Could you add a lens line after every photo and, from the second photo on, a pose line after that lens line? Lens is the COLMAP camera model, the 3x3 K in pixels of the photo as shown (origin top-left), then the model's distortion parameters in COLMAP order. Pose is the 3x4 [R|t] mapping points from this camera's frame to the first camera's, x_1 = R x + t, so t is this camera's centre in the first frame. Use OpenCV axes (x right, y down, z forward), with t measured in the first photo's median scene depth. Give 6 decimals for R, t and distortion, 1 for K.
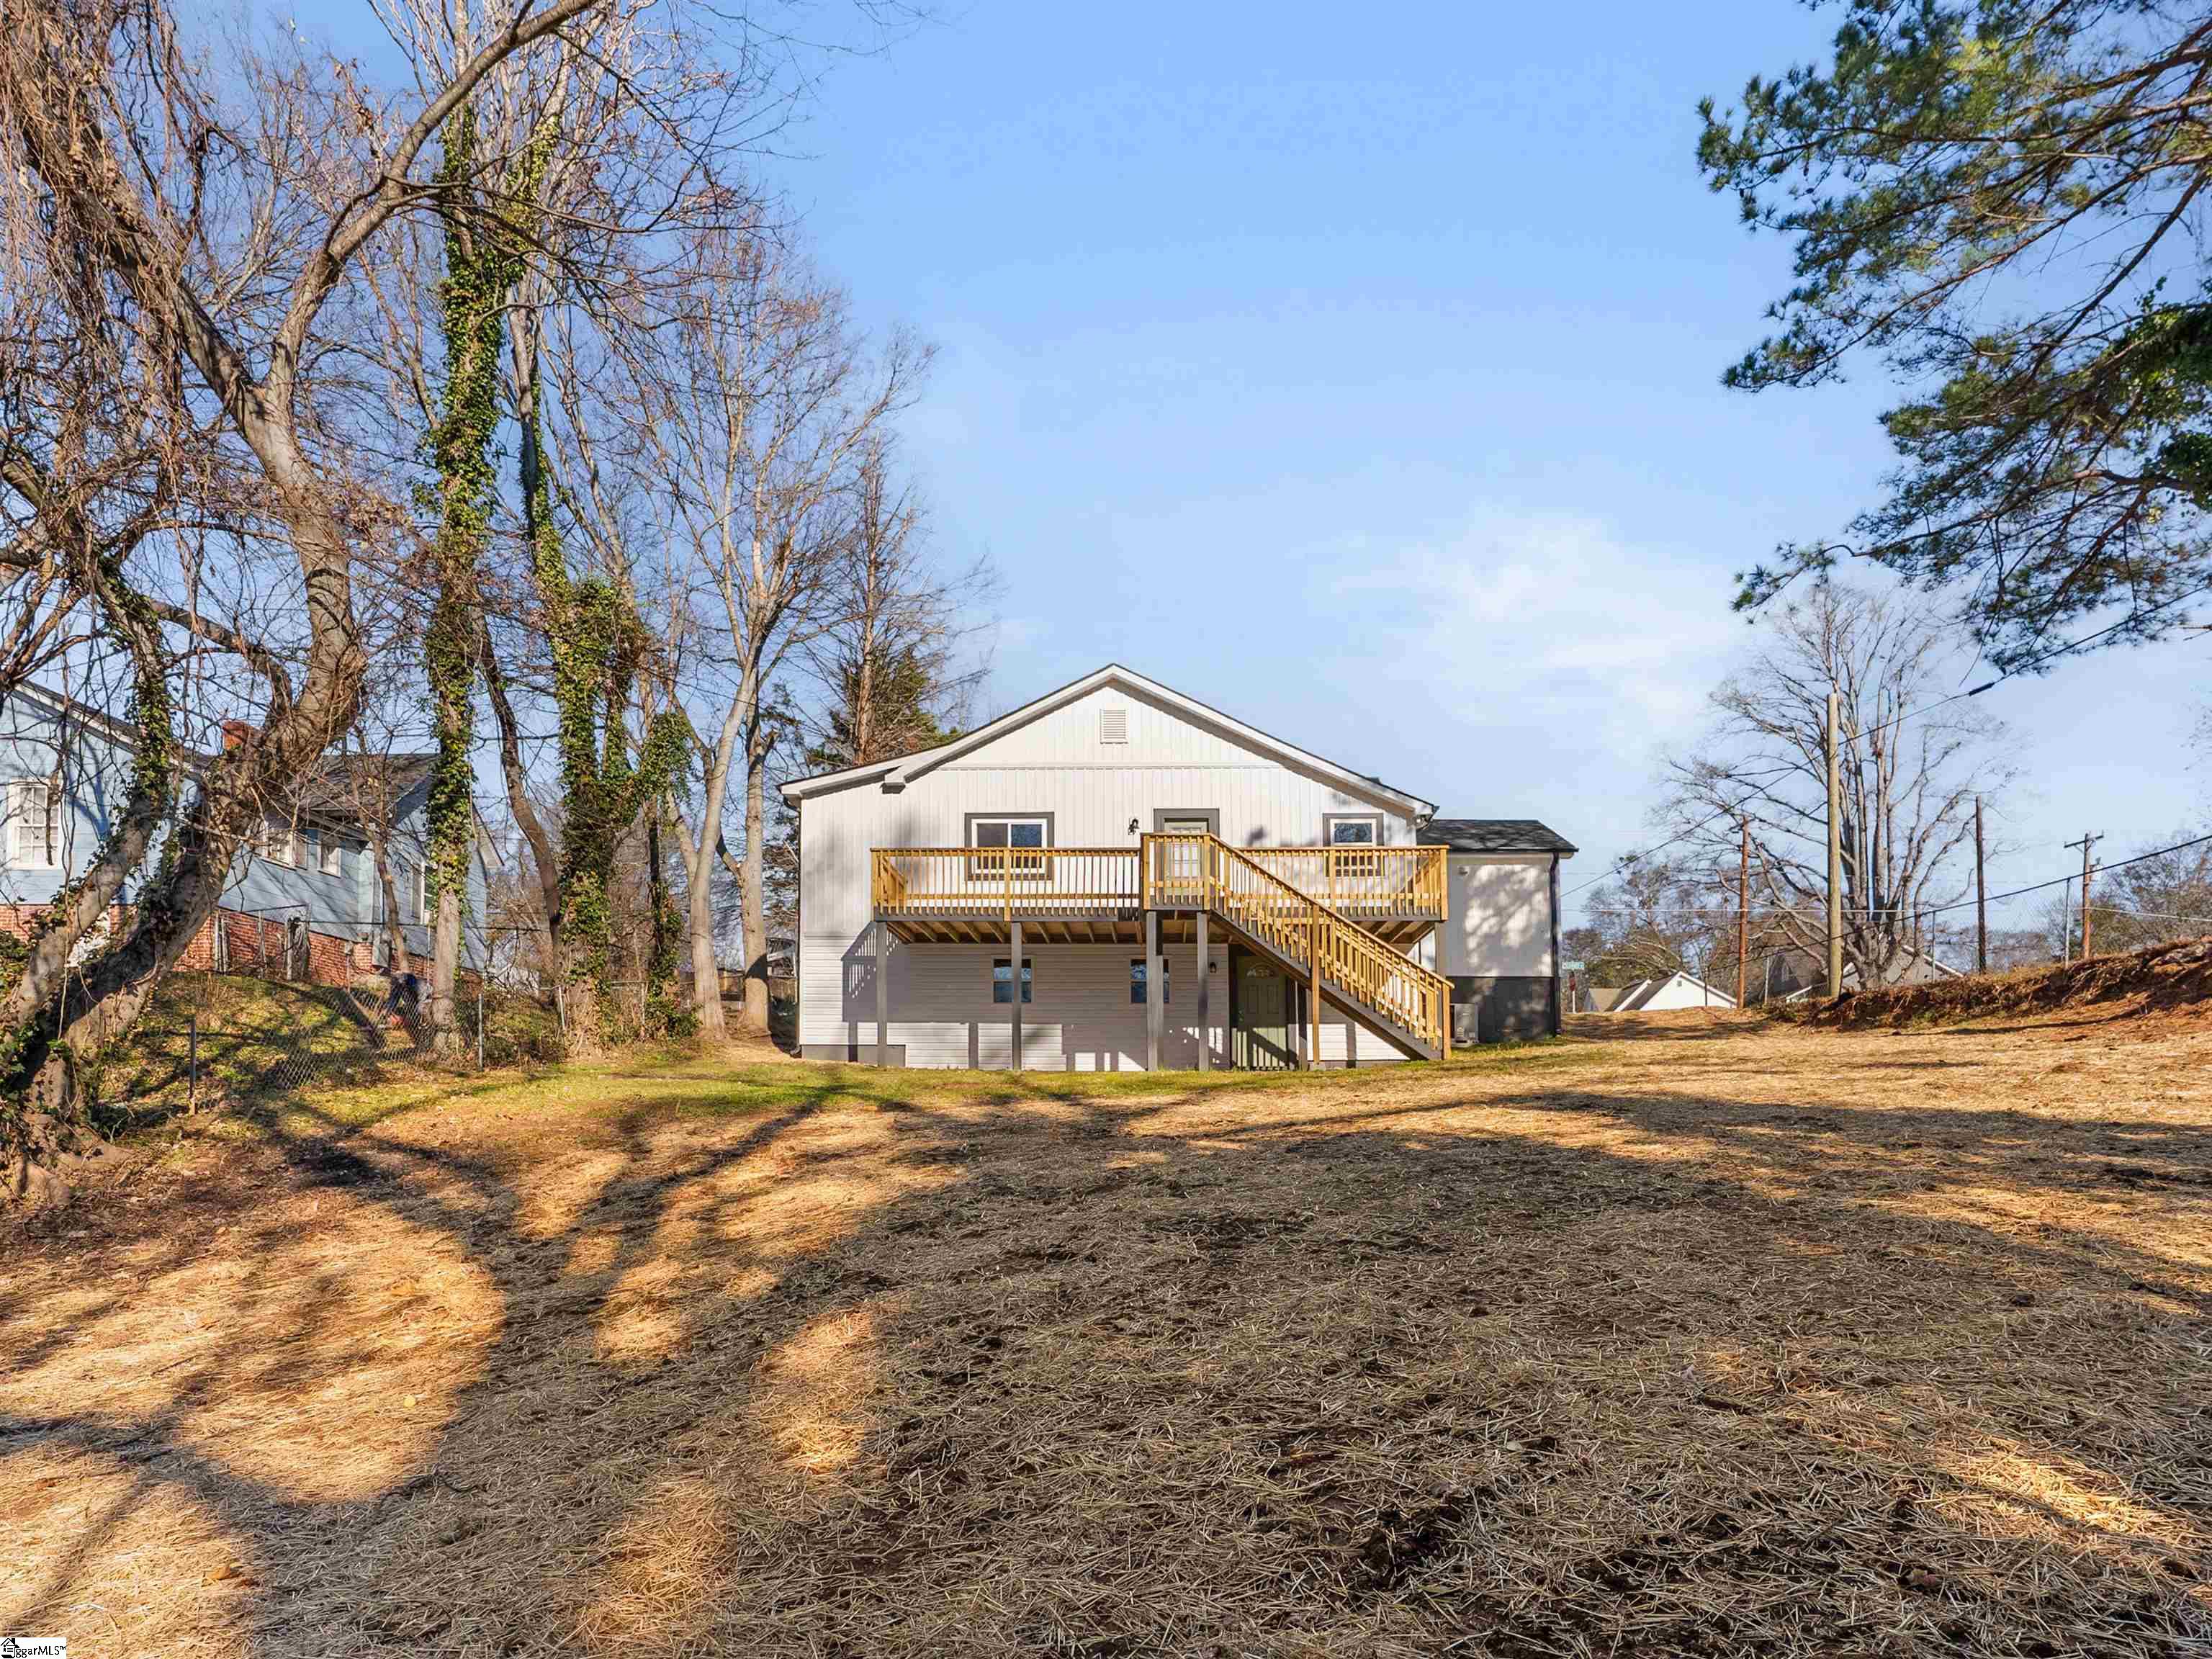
lens RADIAL K [[1125.4, 0, 1105.5], [0, 1125.4, 835.9], [0, 0, 1]] dist [-0.017706, 0.007979]
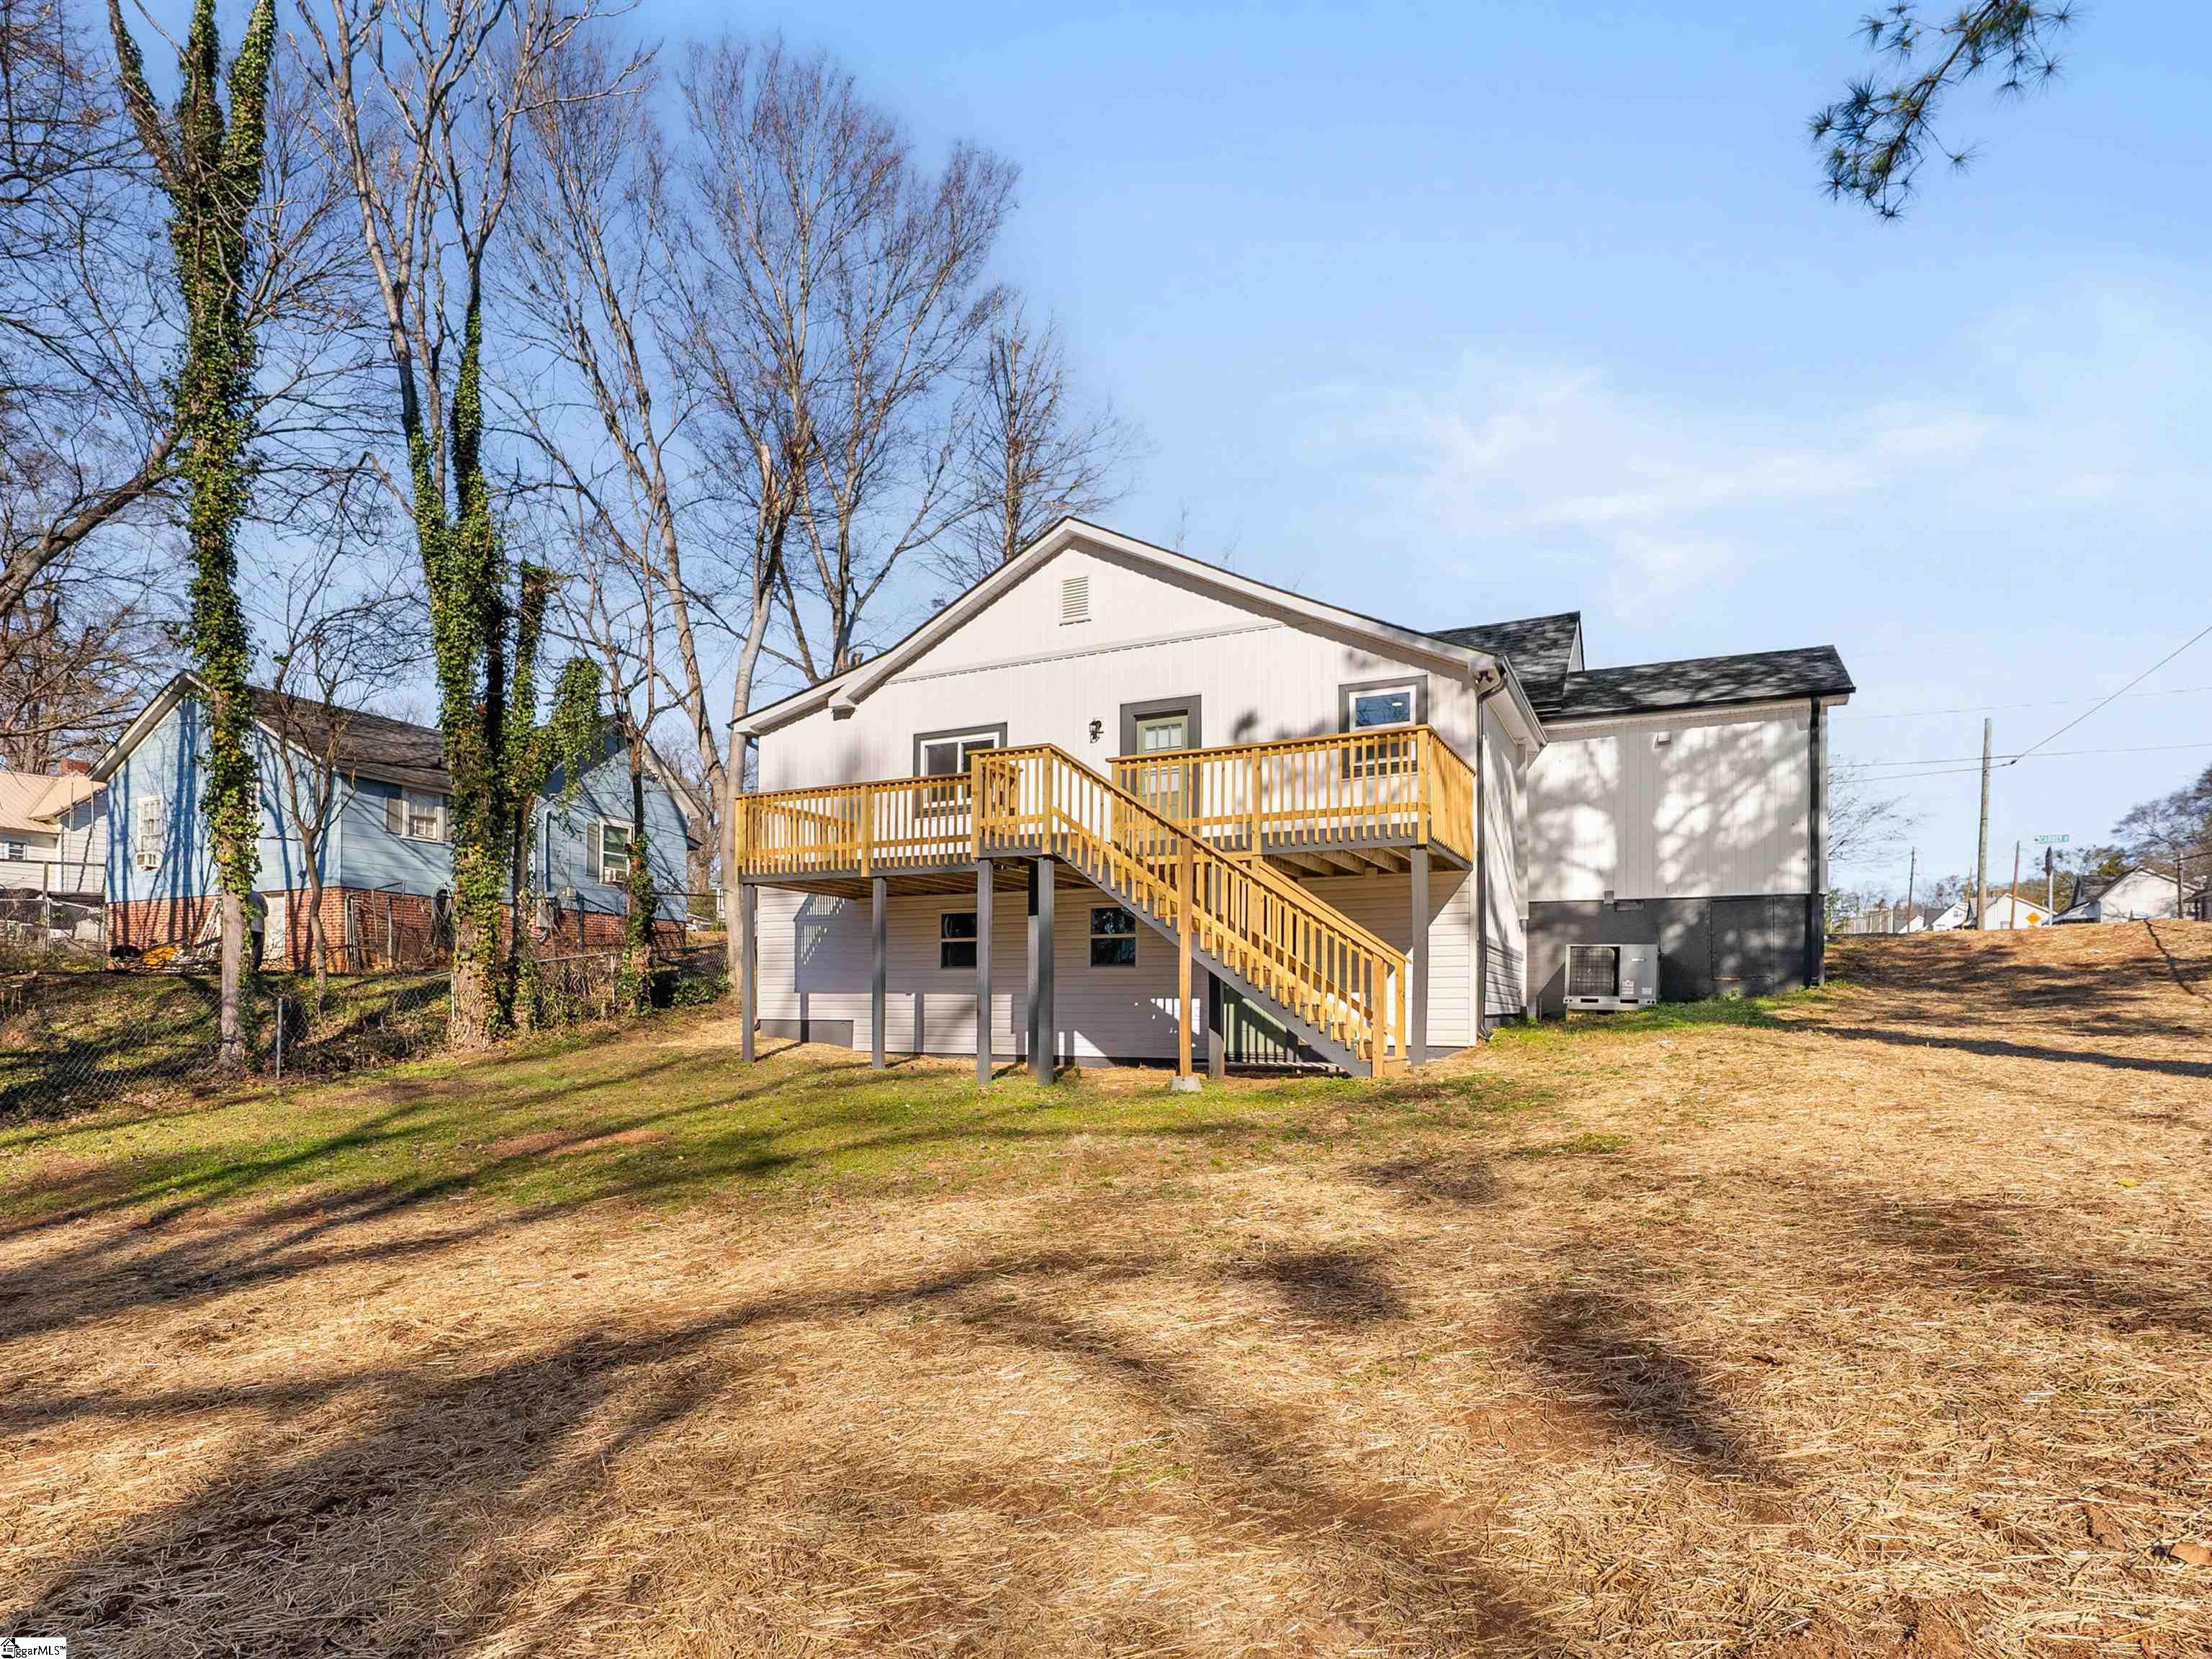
lens RADIAL K [[1125.4, 0, 1106.6], [0, 1125.4, 828.7], [0, 0, 1]] dist [-0.017706, 0.007979]
pose [[0.922637, -0.067534, -0.379710, 0.311583], [0.101856, 0.992261, 0.071014, 0.003867], [0.371975, -0.104196, 0.922376, 0.302079]]
